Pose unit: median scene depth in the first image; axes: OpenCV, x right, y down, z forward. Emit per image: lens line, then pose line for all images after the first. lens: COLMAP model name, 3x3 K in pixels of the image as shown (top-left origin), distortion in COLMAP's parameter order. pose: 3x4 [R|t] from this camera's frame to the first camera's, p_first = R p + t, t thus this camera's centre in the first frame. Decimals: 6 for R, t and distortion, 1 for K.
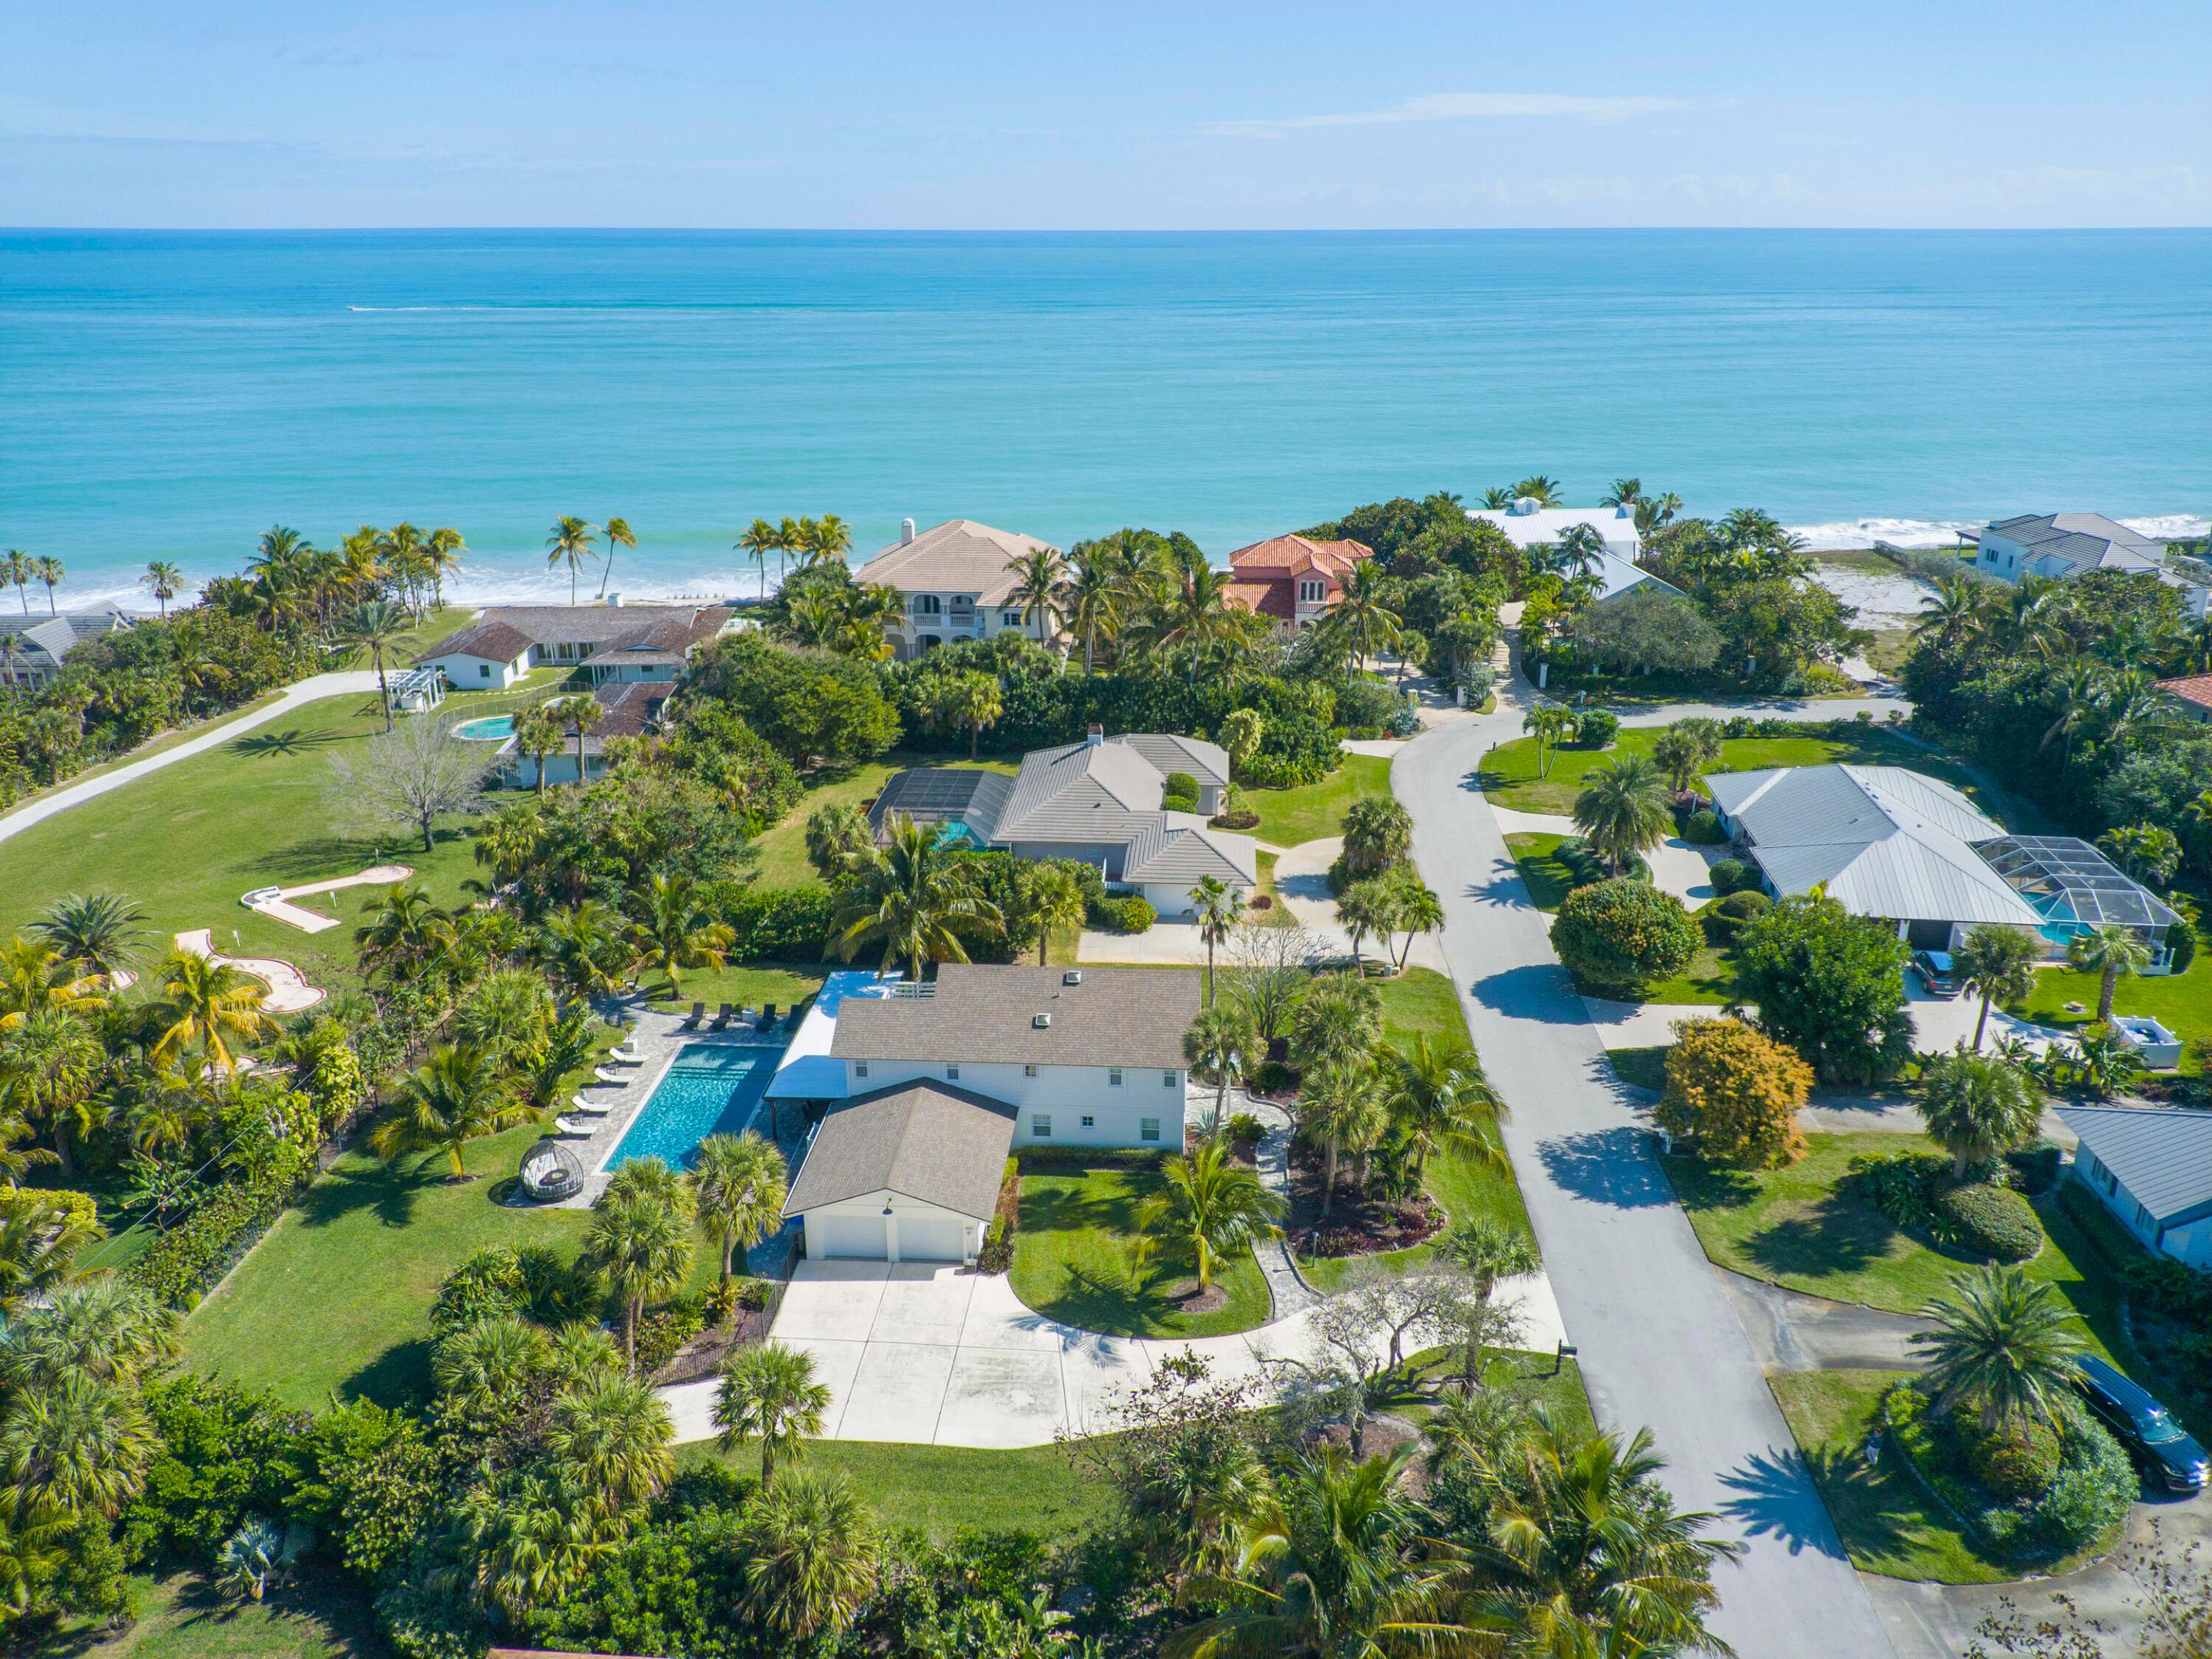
lens RADIAL K [[1644.2, 0, 1106.0], [0, 1644.2, 829.5], [0, 0, 1]] dist [0.112954, -0.186458]
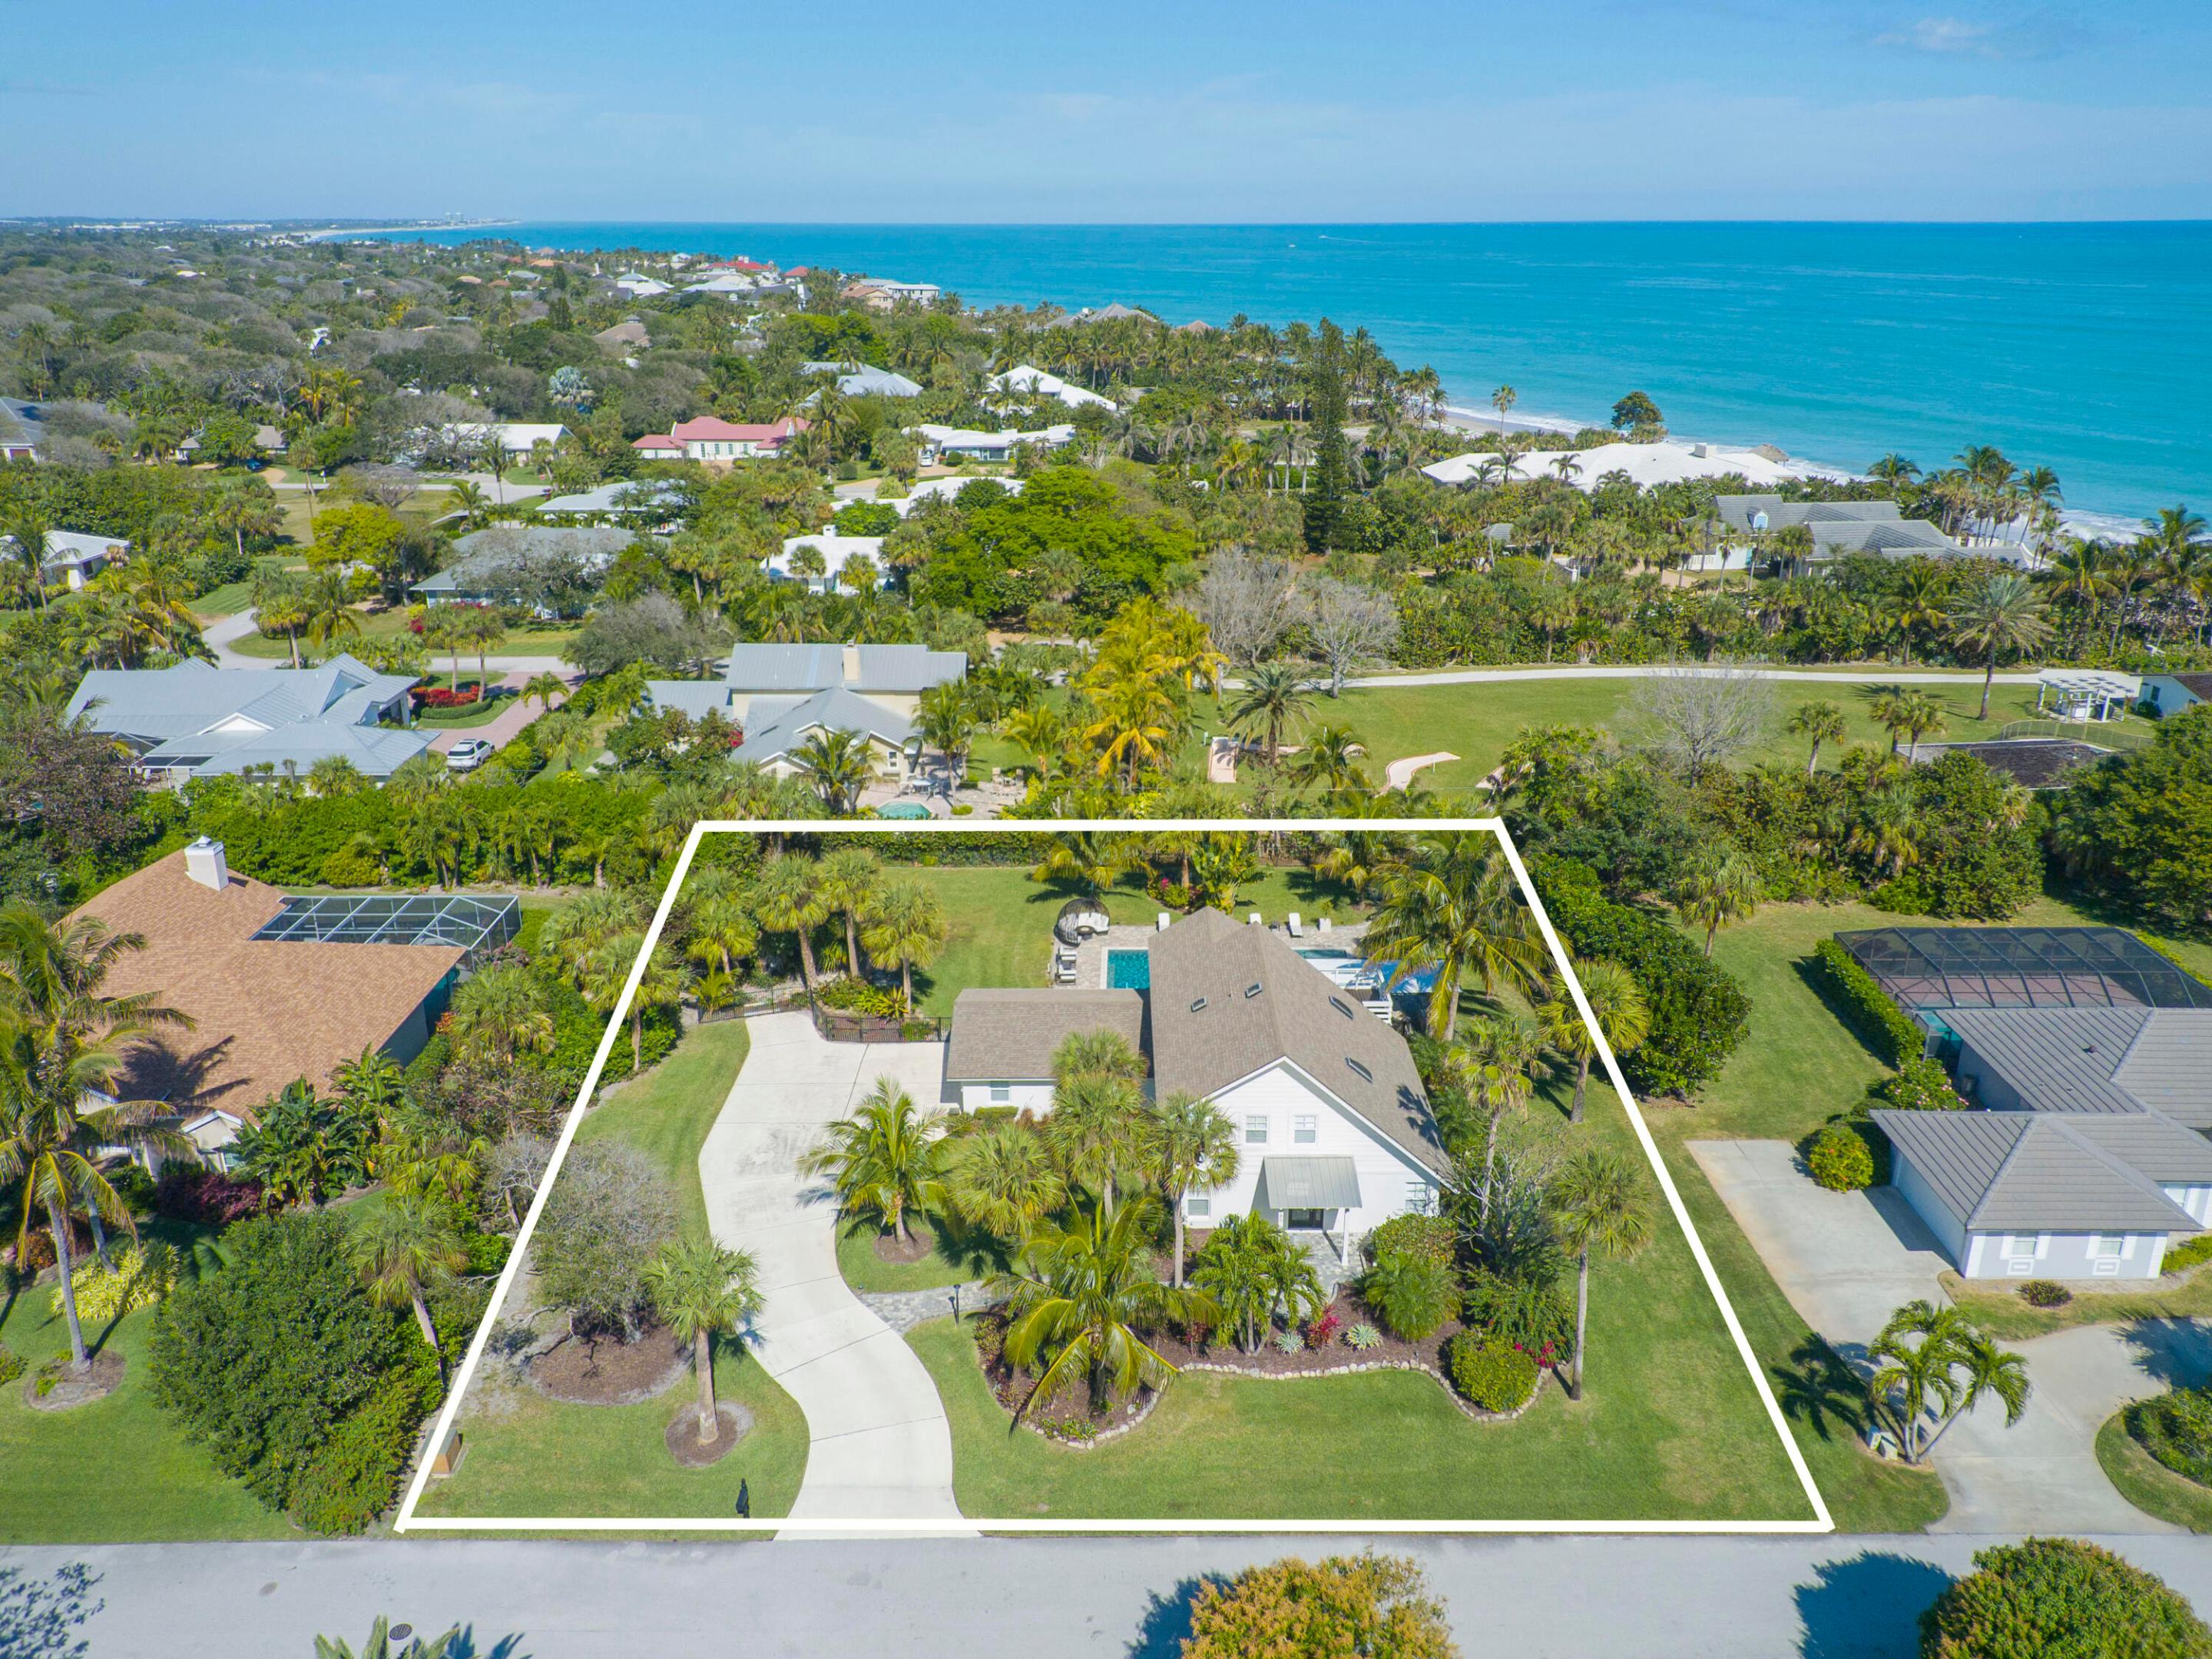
lens RADIAL K [[1682.4, 0, 1106.0], [0, 1682.4, 829.5], [0, 0, 1]] dist [0.115364, -0.179886]
pose [[0.068492, 0.338222, -0.938571, 0.574217], [-0.341396, 0.891928, 0.296501, -0.161783], [0.937421, 0.300116, 0.176558, 0.567756]]
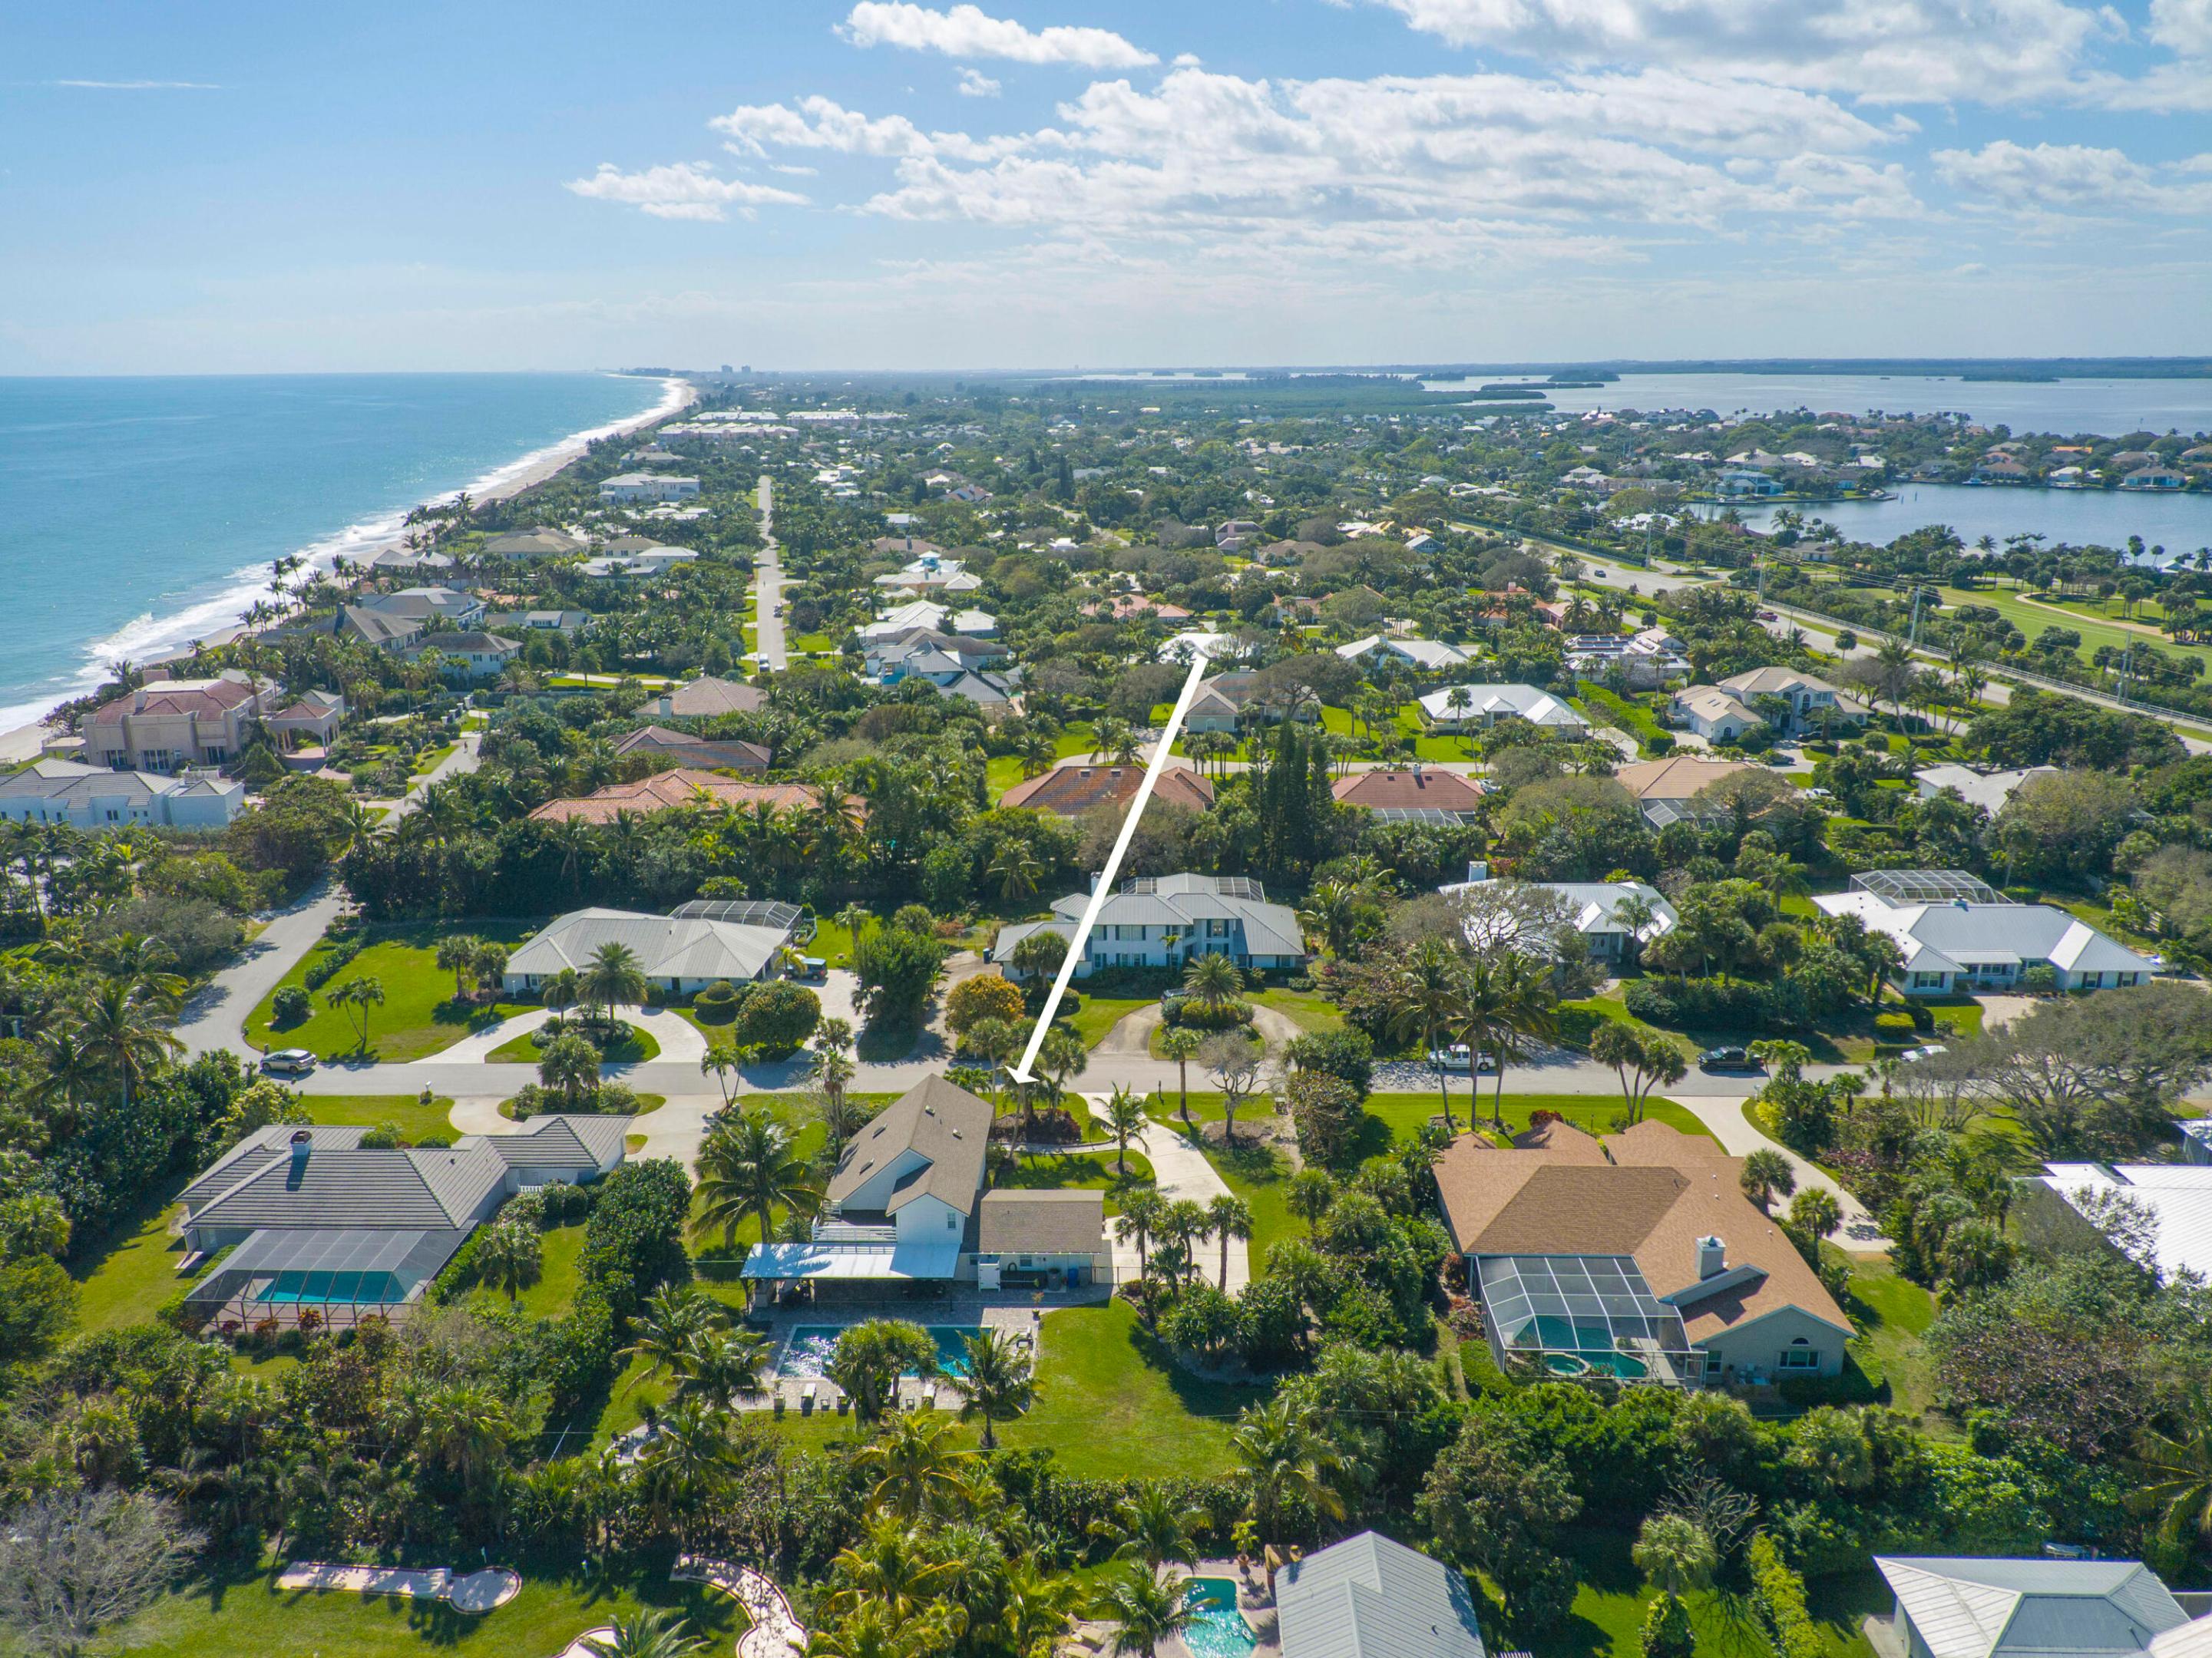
lens RADIAL K [[1673.1, 0, 1107.8], [0, 1673.1, 834.8], [0, 0, 1]] dist [0.117783, -0.201581]
pose [[-0.044847, -0.268574, 0.962215, -1.107063], [0.347699, 0.898765, 0.267070, -0.378683], [-0.936533, 0.346538, 0.053076, 0.508278]]
